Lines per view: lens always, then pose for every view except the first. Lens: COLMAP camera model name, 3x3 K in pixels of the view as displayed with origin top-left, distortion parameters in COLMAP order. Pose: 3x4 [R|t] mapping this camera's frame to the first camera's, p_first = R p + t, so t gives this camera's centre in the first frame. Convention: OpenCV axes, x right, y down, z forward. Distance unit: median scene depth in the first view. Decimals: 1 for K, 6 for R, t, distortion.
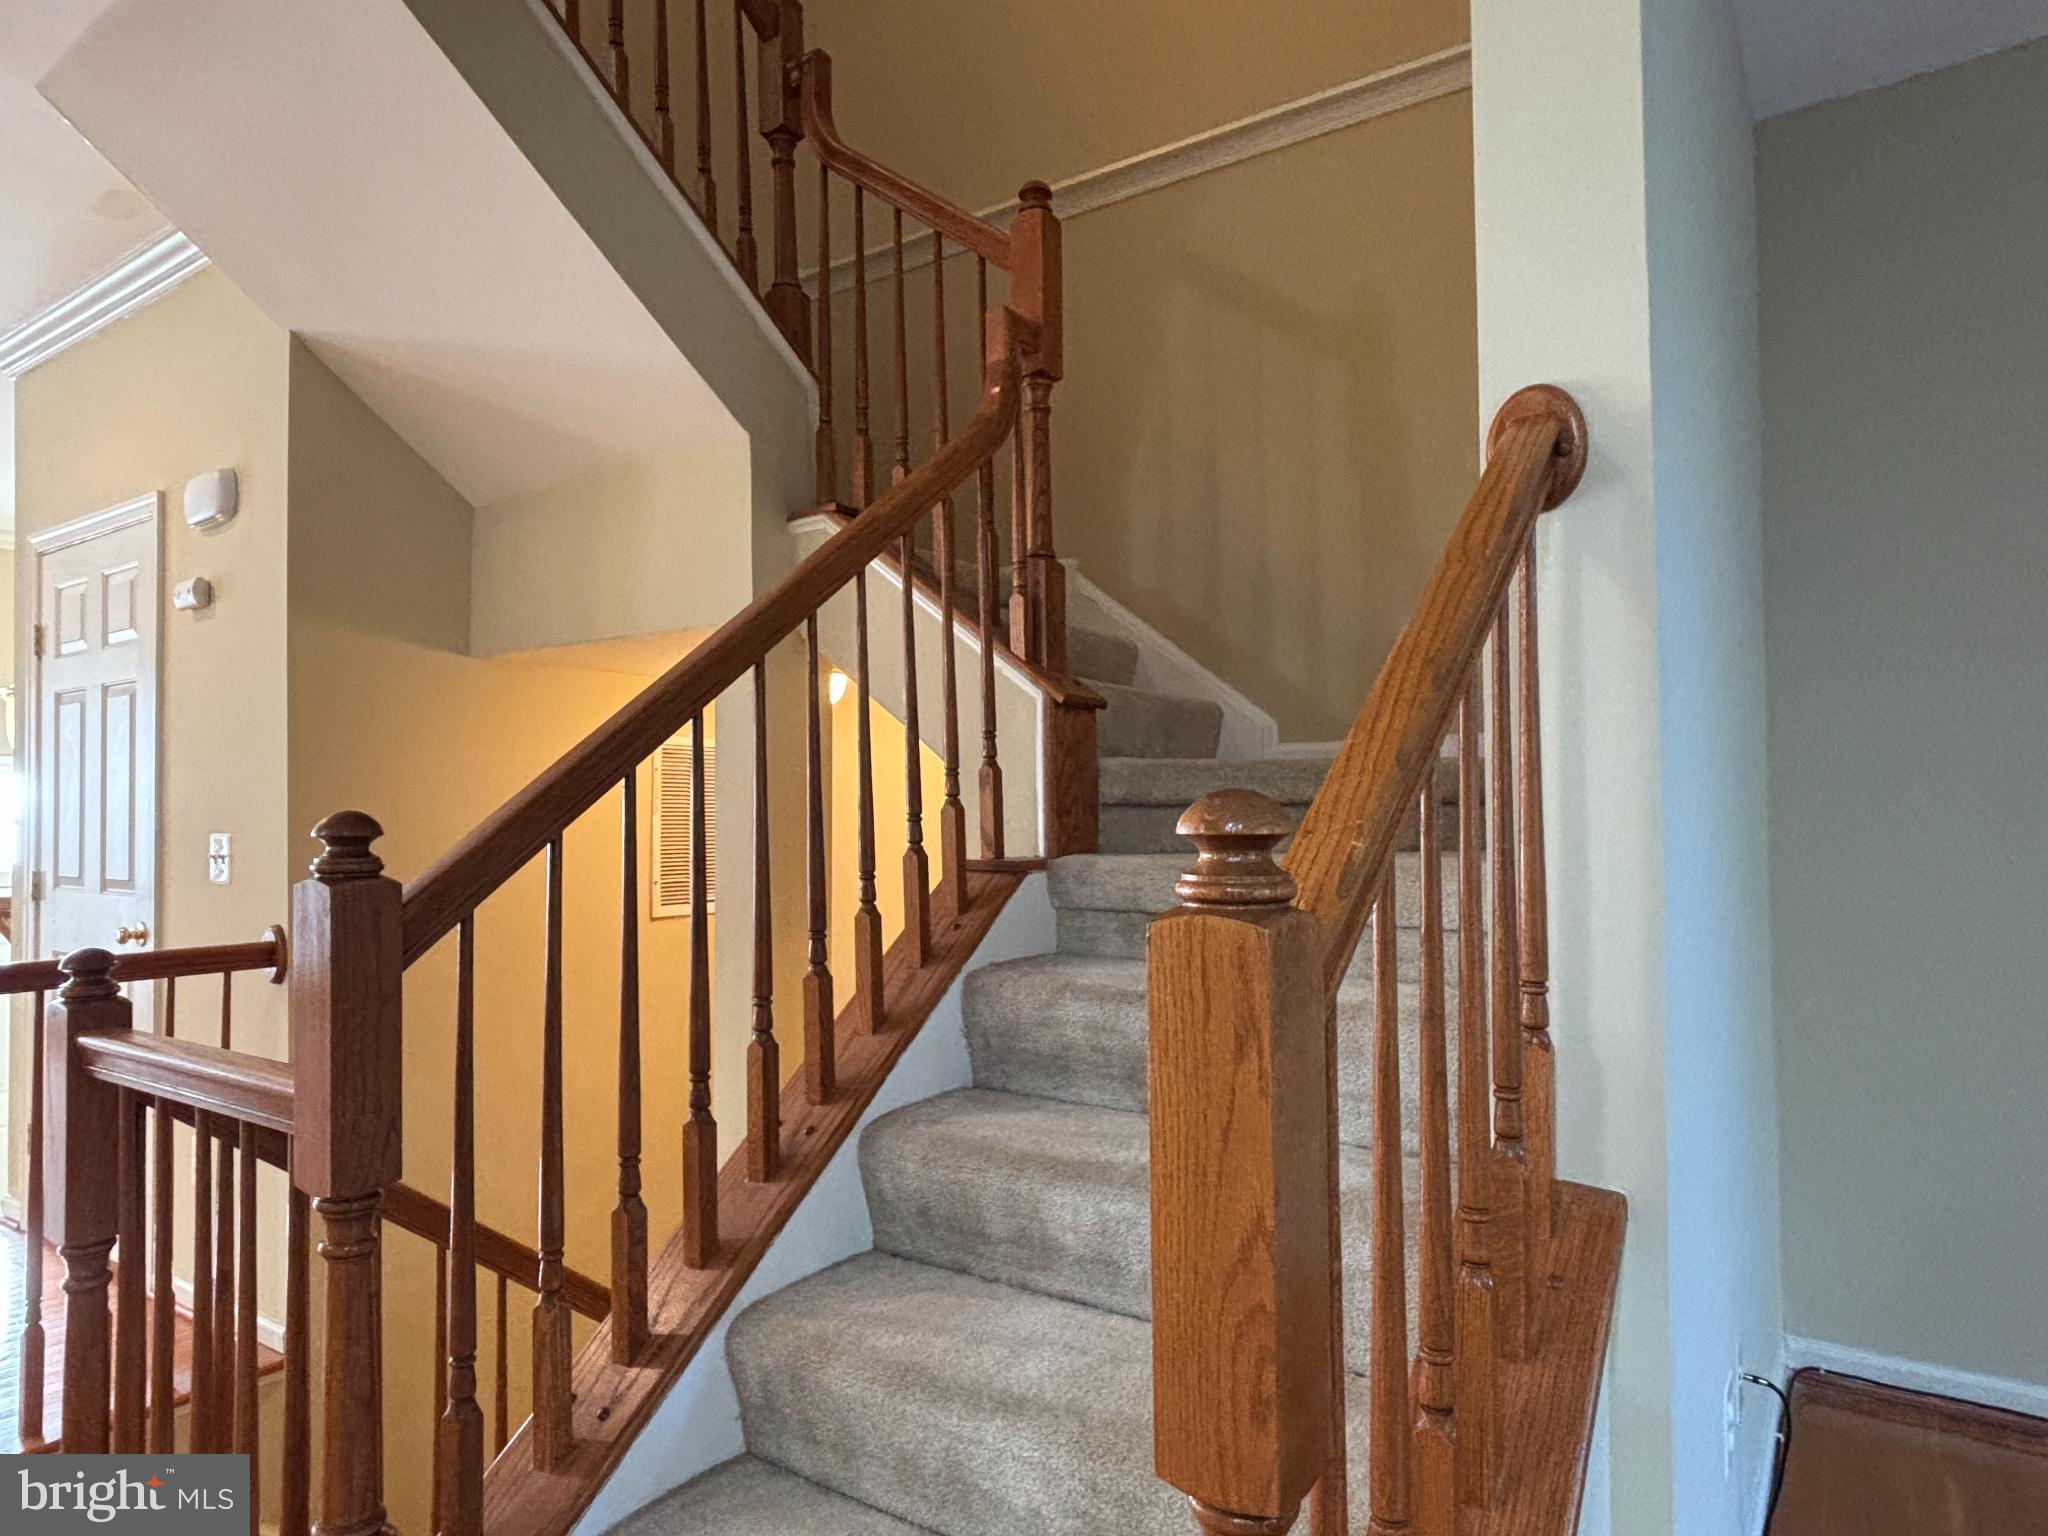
lens RADIAL K [[1200.0, 0, 1024.7], [0, 1200.0, 774.4], [0, 0, 1]] dist [-0.011249, 0.001429]
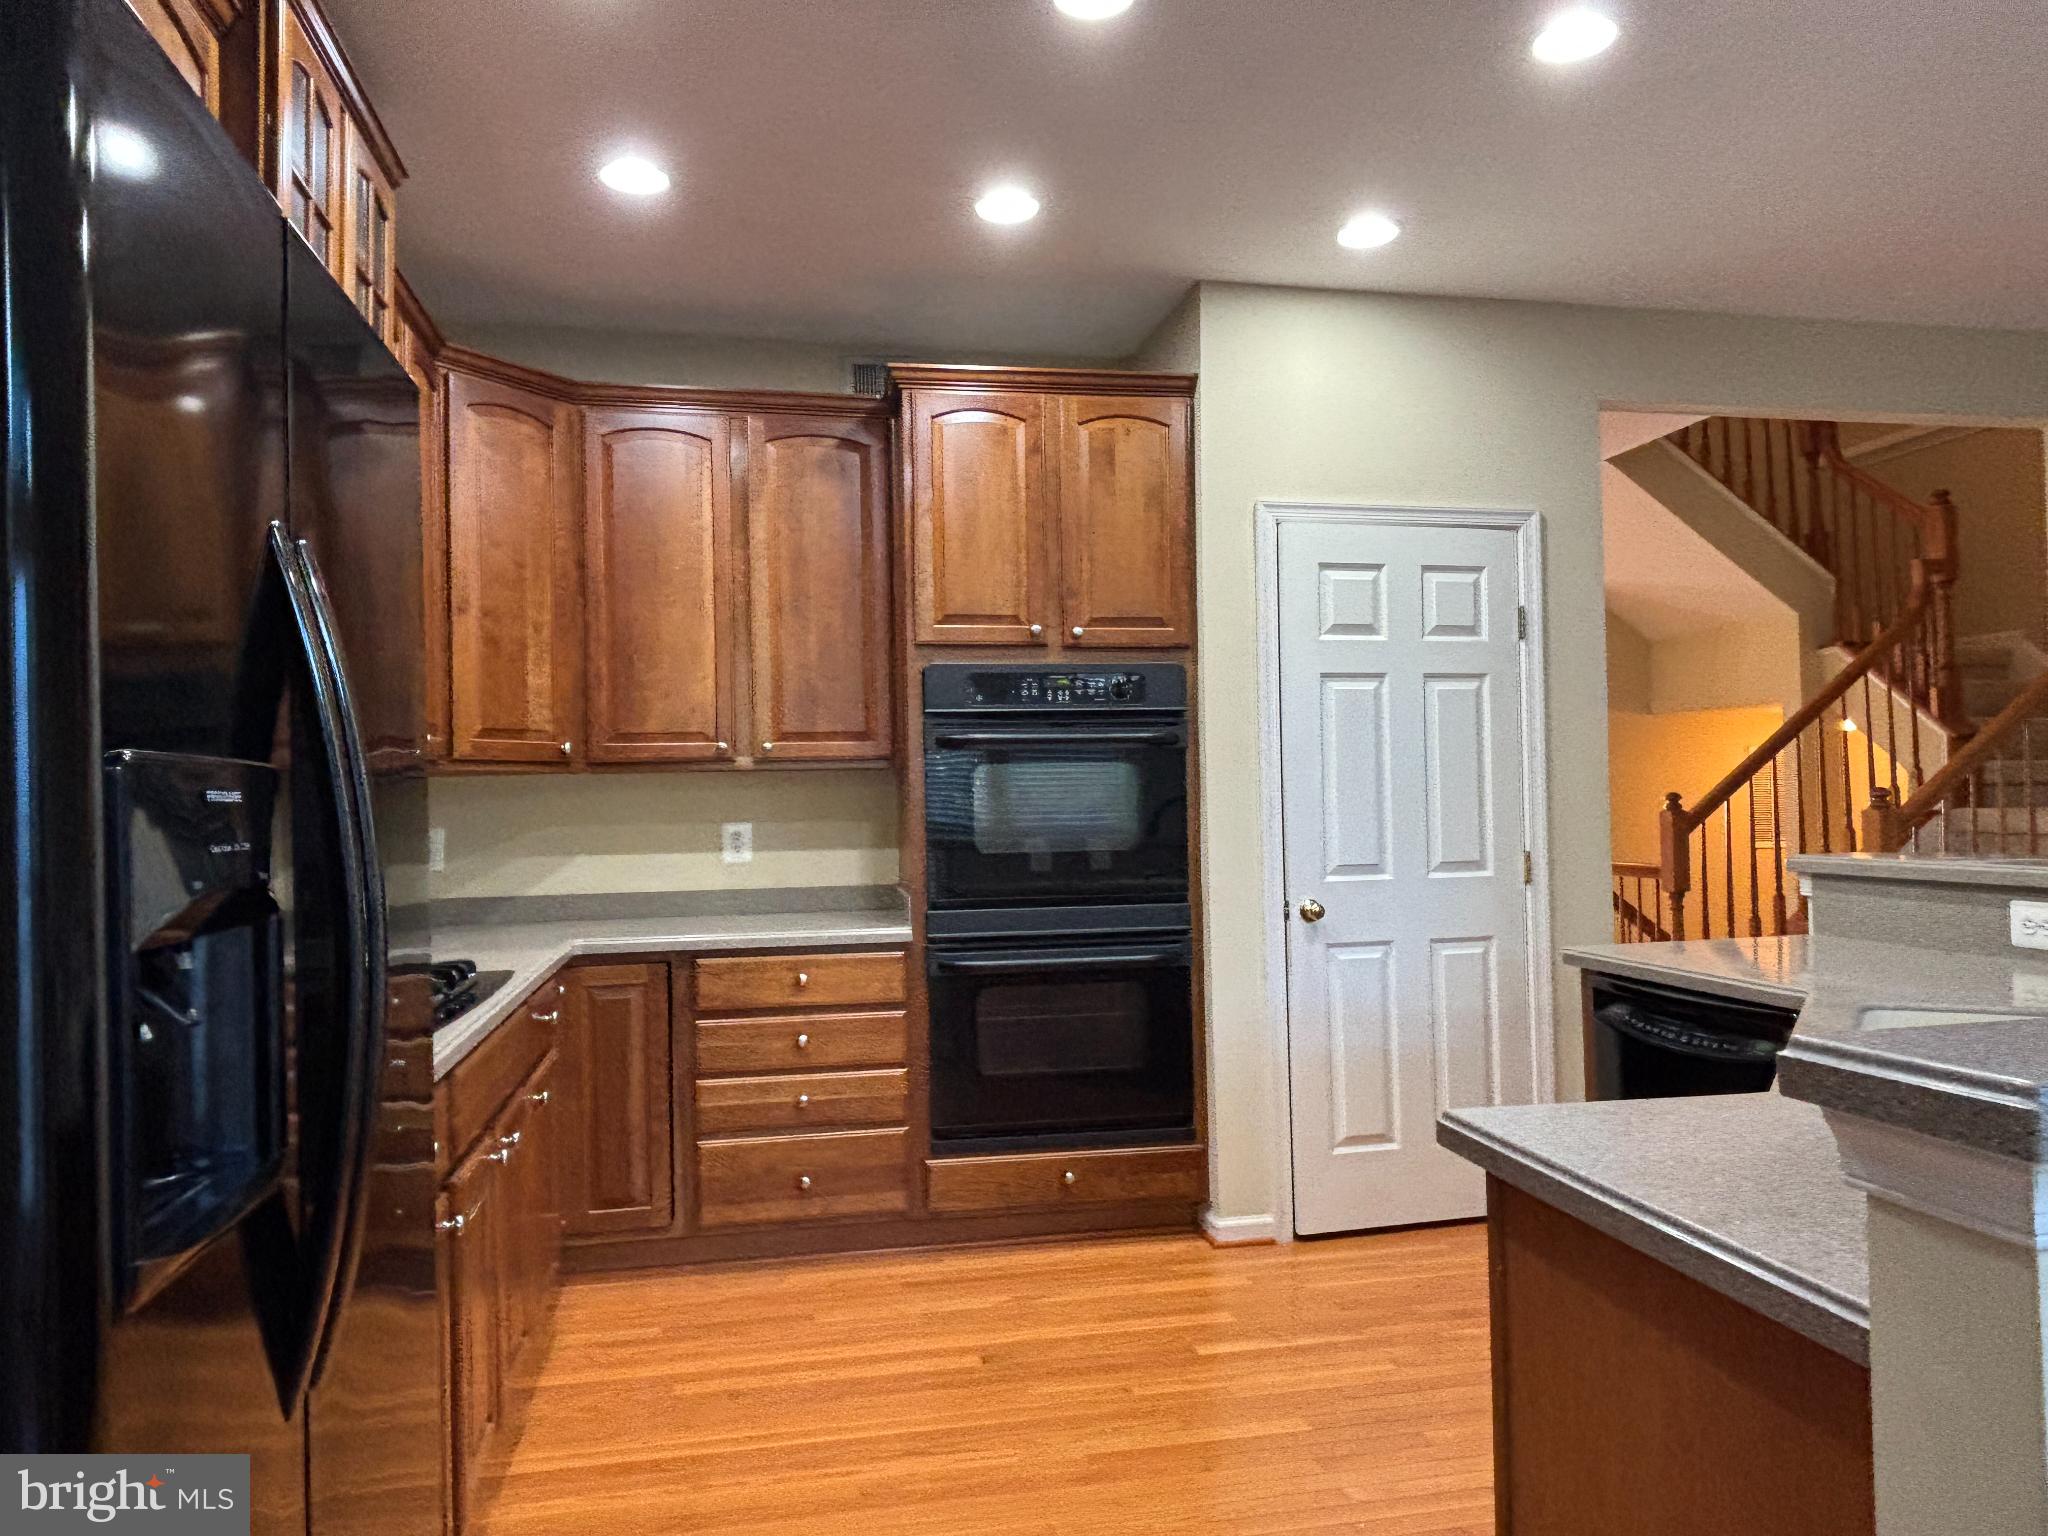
lens RADIAL K [[1352.8, 0, 1022.5], [0, 1352.8, 776.8], [0, 0, 1]] dist [0.035781, -0.058221]
pose [[0.714899, -0.015144, -0.699064, 0.515053], [0.036815, 0.999194, 0.016003, -0.084959], [0.698258, -0.037177, 0.714880, -1.862726]]
